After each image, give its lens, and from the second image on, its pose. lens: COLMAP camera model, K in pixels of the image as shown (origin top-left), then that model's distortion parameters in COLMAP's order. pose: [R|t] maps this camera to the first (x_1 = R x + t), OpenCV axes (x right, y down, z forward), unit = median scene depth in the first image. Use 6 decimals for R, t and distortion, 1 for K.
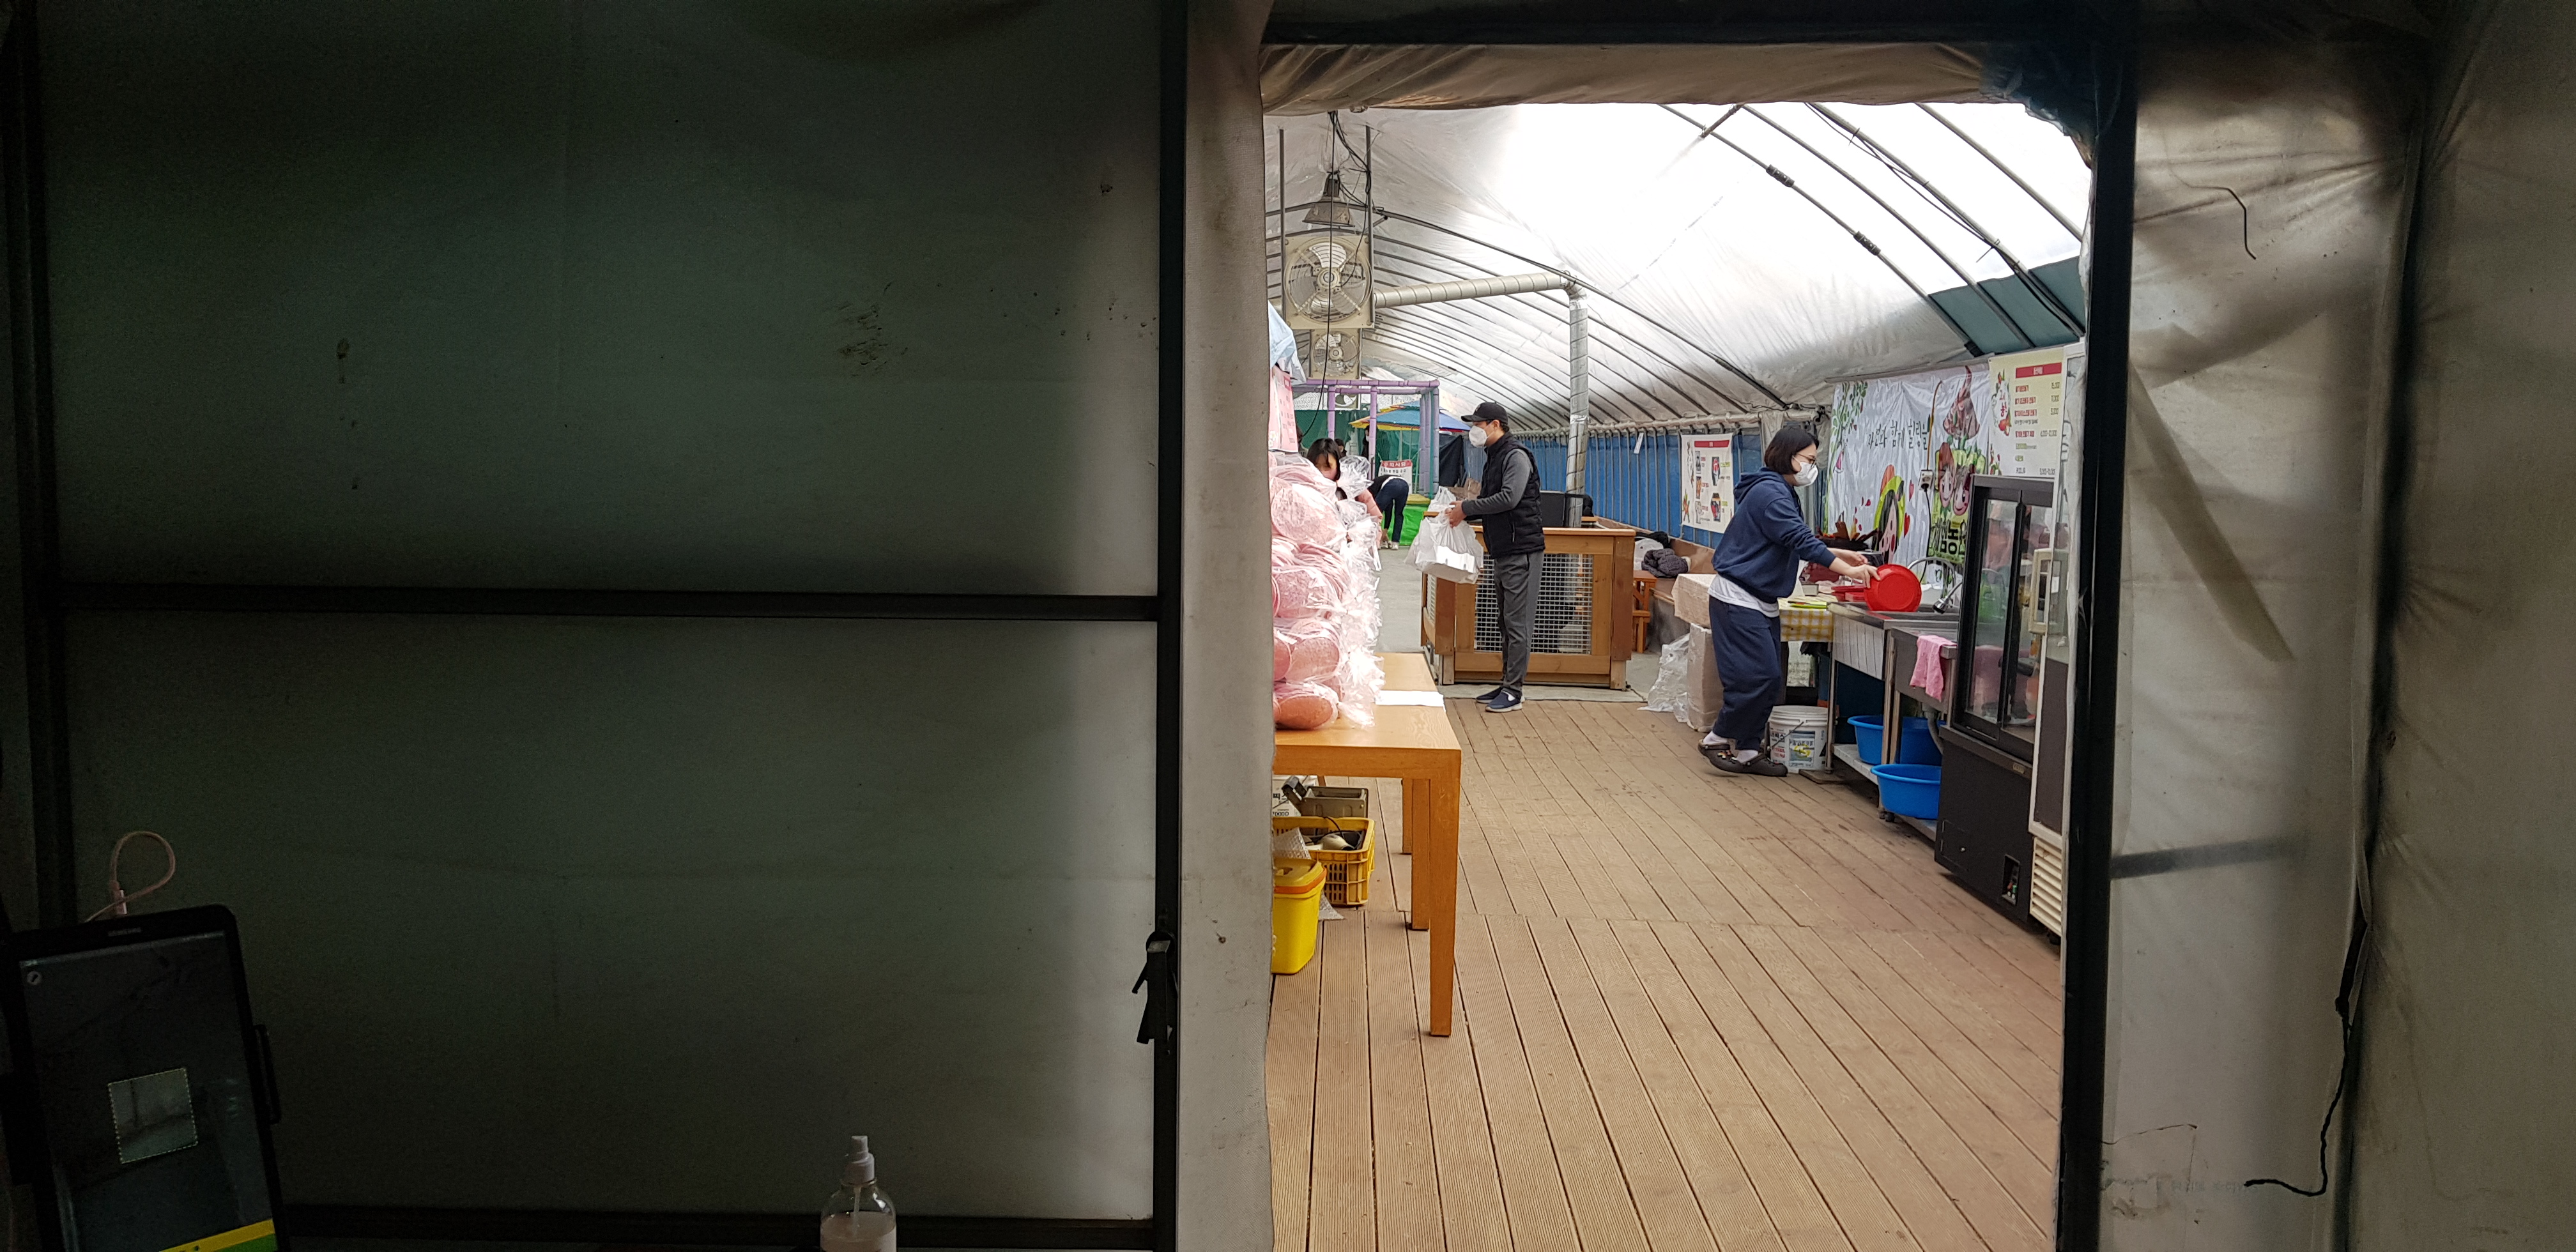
lens RADIAL K [[1848.7, 0, 1286.3], [0, 1848.7, 576.7], [0, 0, 1]] dist [0.004229, -0.001946]
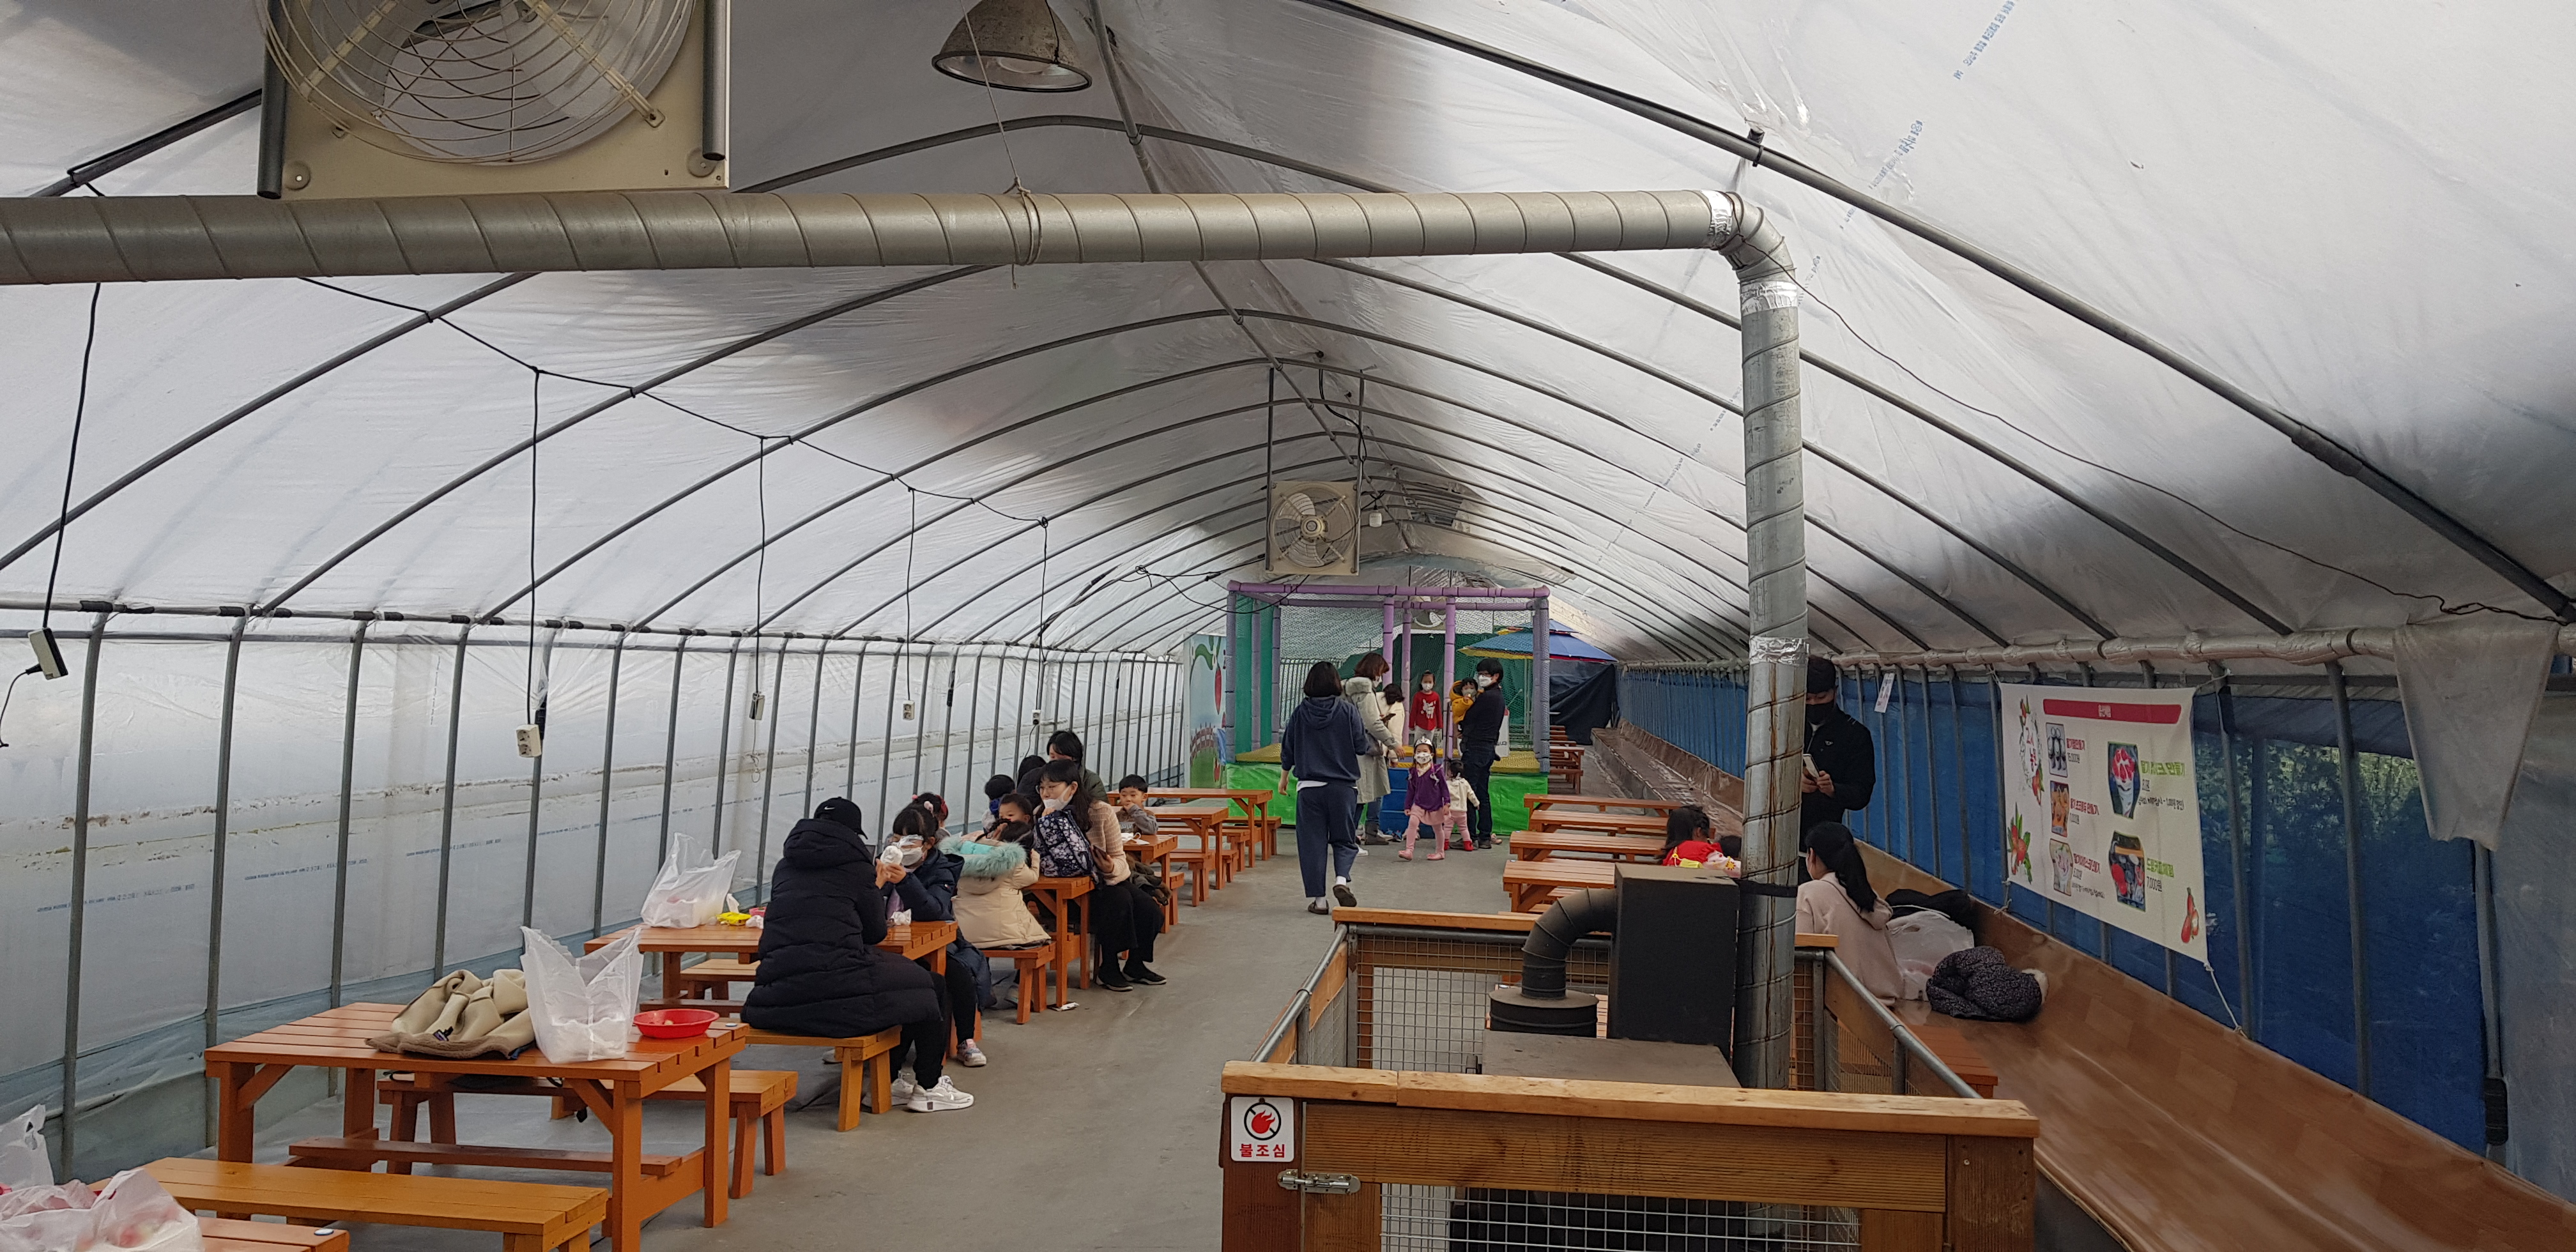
lens RADIAL K [[1848.7, 0, 1286.3], [0, 1848.7, 576.7], [0, 0, 1]] dist [0.004229, -0.001946]
pose [[0.995647, -0.005795, -0.093027, 0.088116], [-0.005473, 0.992708, -0.120418, -0.050725], [0.093047, 0.120403, 0.988355, 0.574218]]
